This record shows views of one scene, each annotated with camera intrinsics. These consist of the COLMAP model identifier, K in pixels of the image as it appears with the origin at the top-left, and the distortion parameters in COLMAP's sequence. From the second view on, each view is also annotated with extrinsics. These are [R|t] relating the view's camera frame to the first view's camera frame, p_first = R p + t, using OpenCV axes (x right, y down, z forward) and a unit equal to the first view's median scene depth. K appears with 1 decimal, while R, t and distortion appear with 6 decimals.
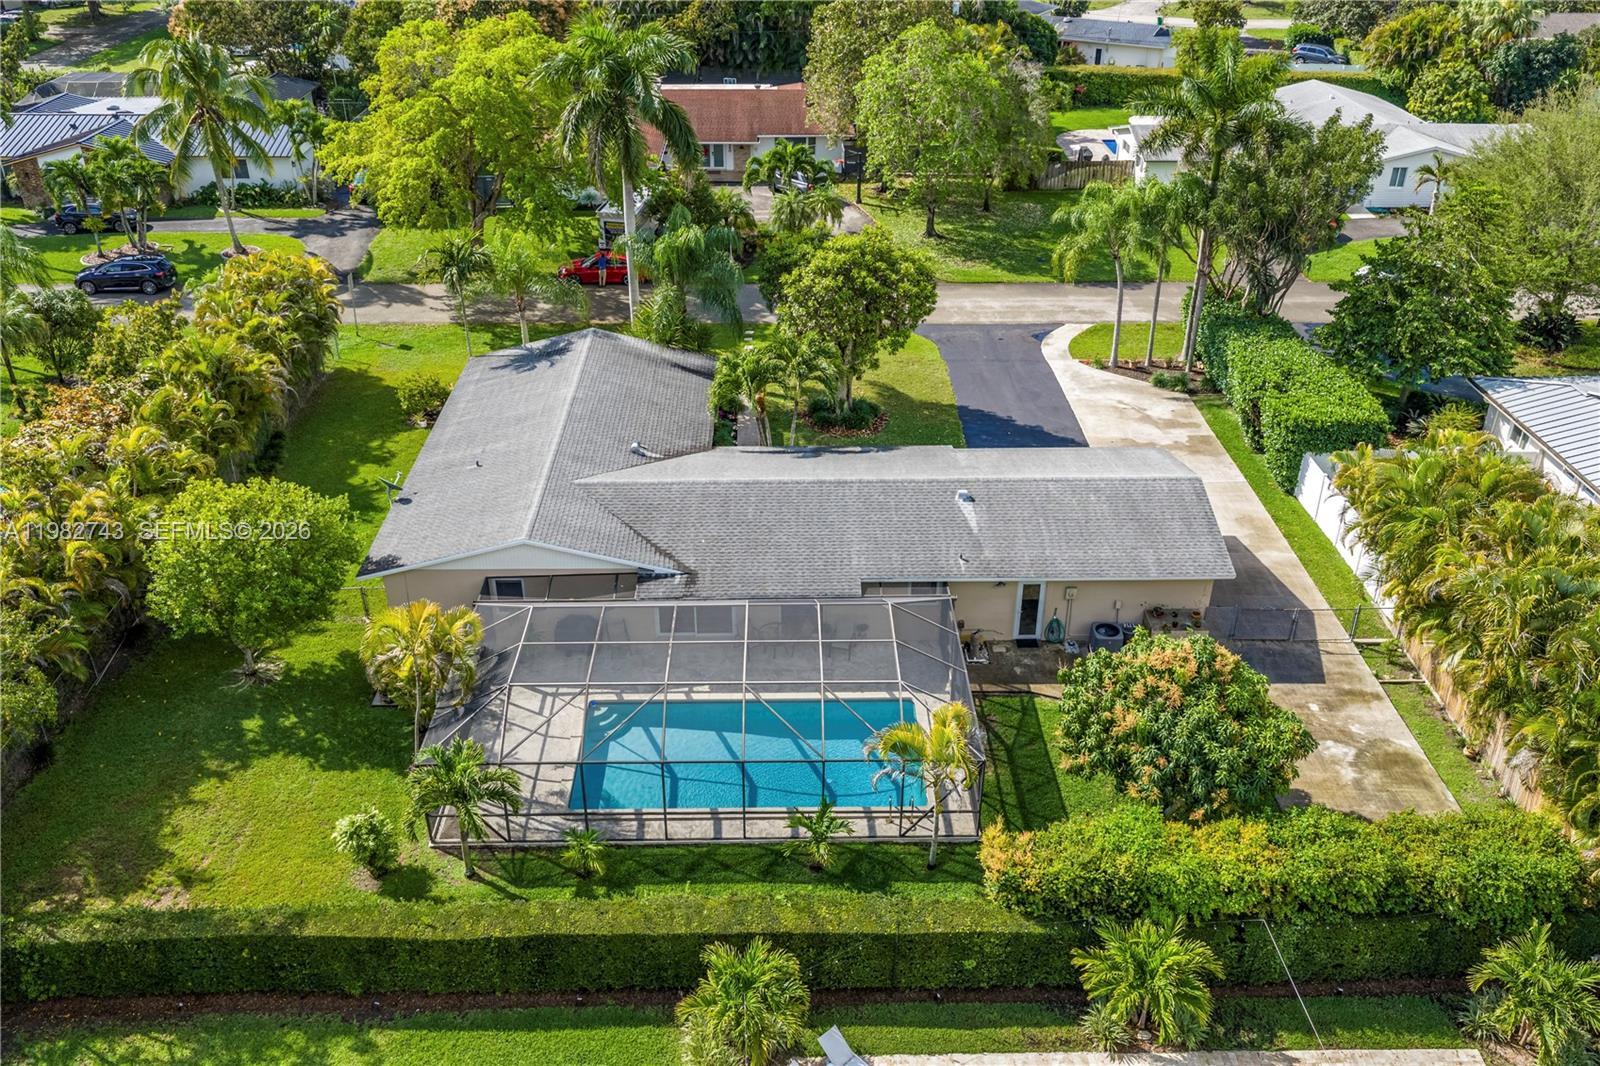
lens RADIAL K [[1324.9, 0, 814.6], [0, 1324.9, 533.4], [0, 0, 1]] dist [0.017171, -0.015065]
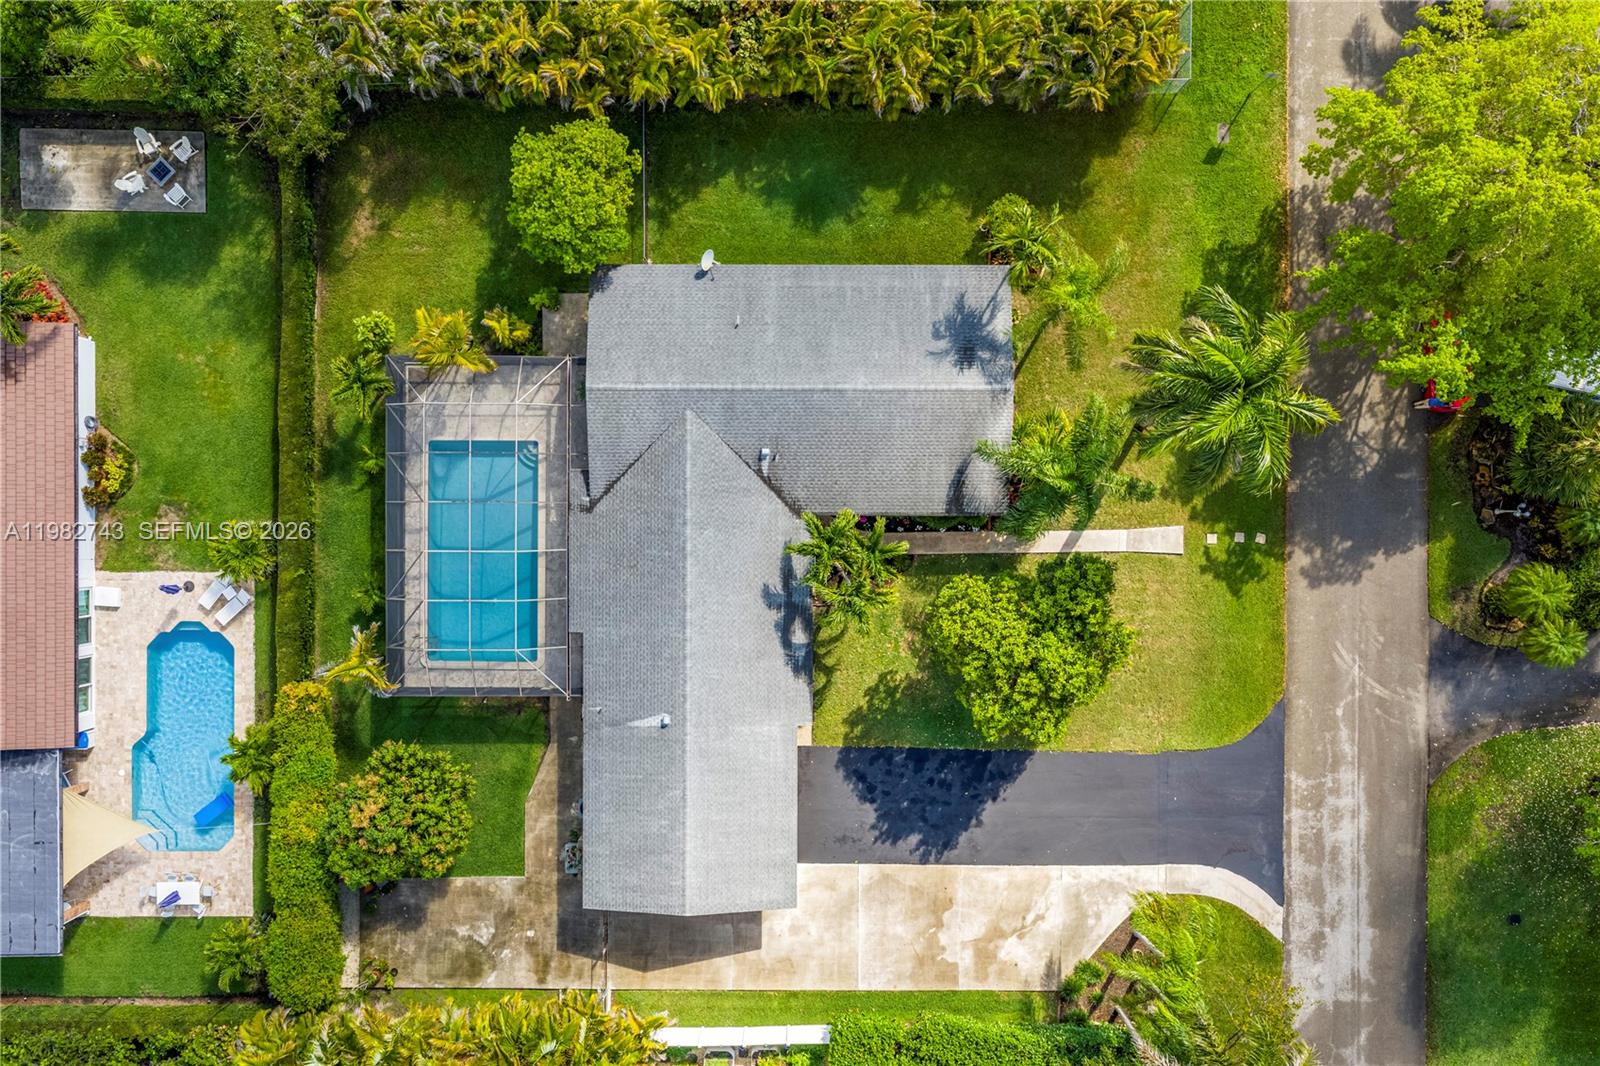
lens RADIAL K [[1324.9, 0, 799.4], [0, 1324.9, 521.2], [0, 0, 1]] dist [0.017171, -0.015065]
pose [[-0.026984, 0.999614, 0.006686, -0.087545], [-0.495033, -0.019173, 0.868663, -1.158277], [0.868455, 0.020130, 0.495359, 0.472929]]
